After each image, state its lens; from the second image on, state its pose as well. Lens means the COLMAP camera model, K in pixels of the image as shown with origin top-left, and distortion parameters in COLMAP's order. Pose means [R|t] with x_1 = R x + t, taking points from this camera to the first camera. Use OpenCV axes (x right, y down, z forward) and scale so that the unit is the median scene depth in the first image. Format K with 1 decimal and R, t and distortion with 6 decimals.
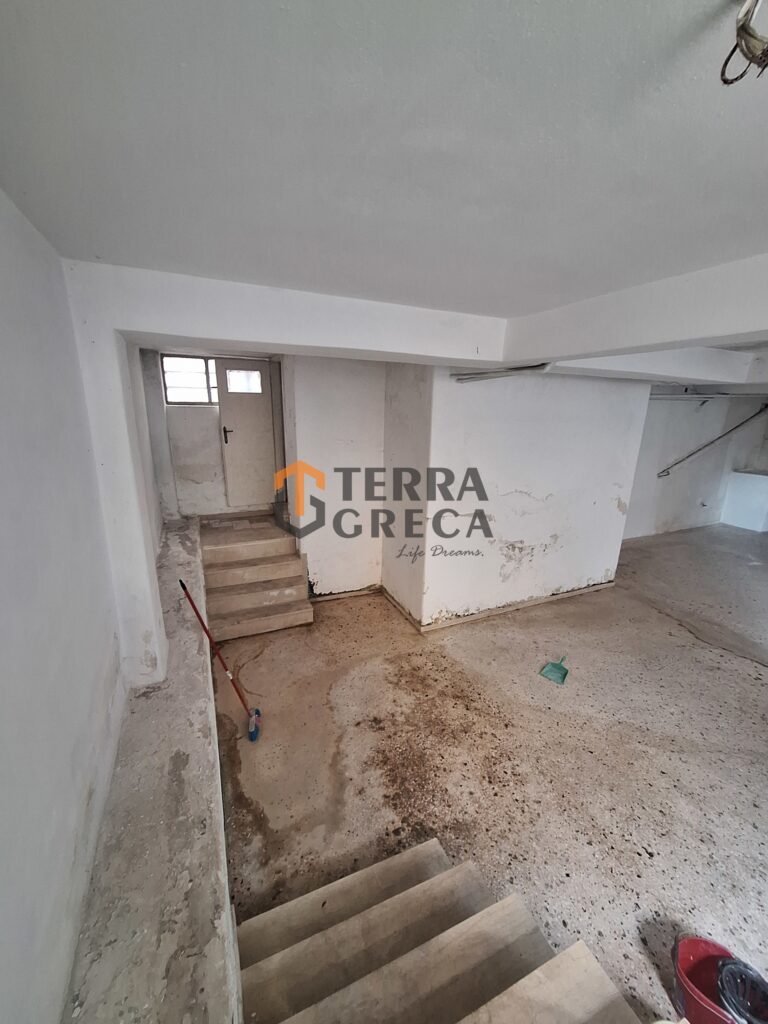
lens RADIAL K [[403.2, 0, 384.9], [0, 403.2, 520.1], [0, 0, 1]] dist [-0.006549, 0.001545]
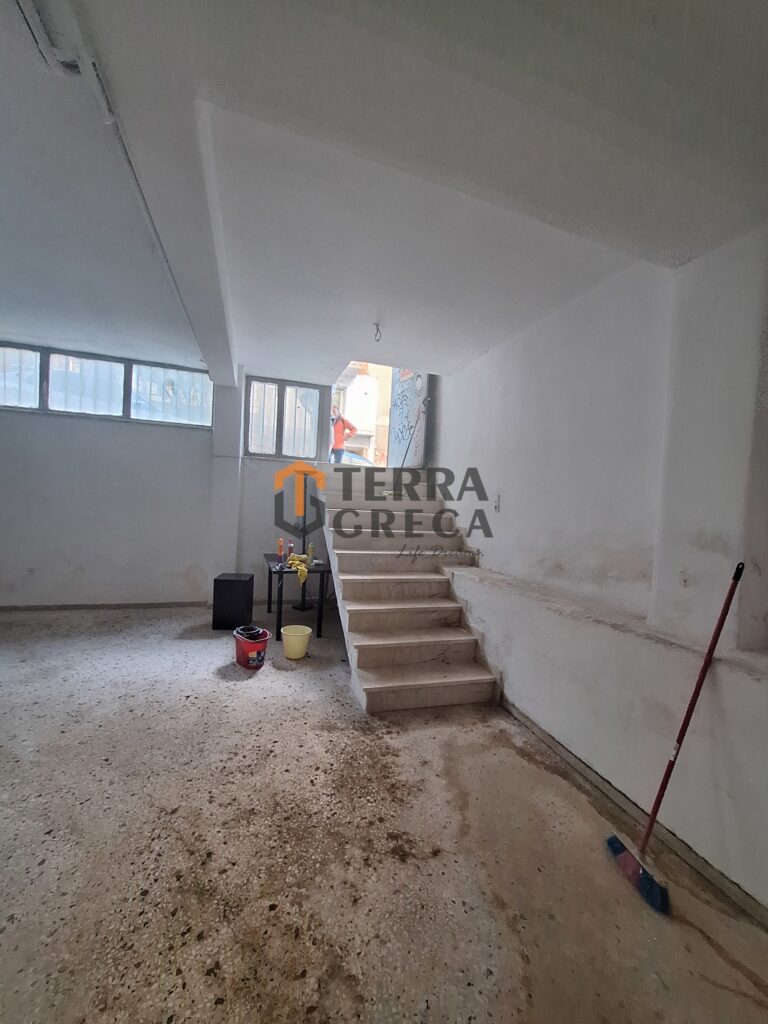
lens RADIAL K [[403.2, 0, 384.9], [0, 403.2, 517.1], [0, 0, 1]] dist [-0.006549, 0.001545]
pose [[-0.990945, -0.079918, 0.107897, -0.014924], [-0.043584, 0.951517, 0.304493, -0.048327], [-0.127001, 0.297033, -0.946384, 0.951792]]
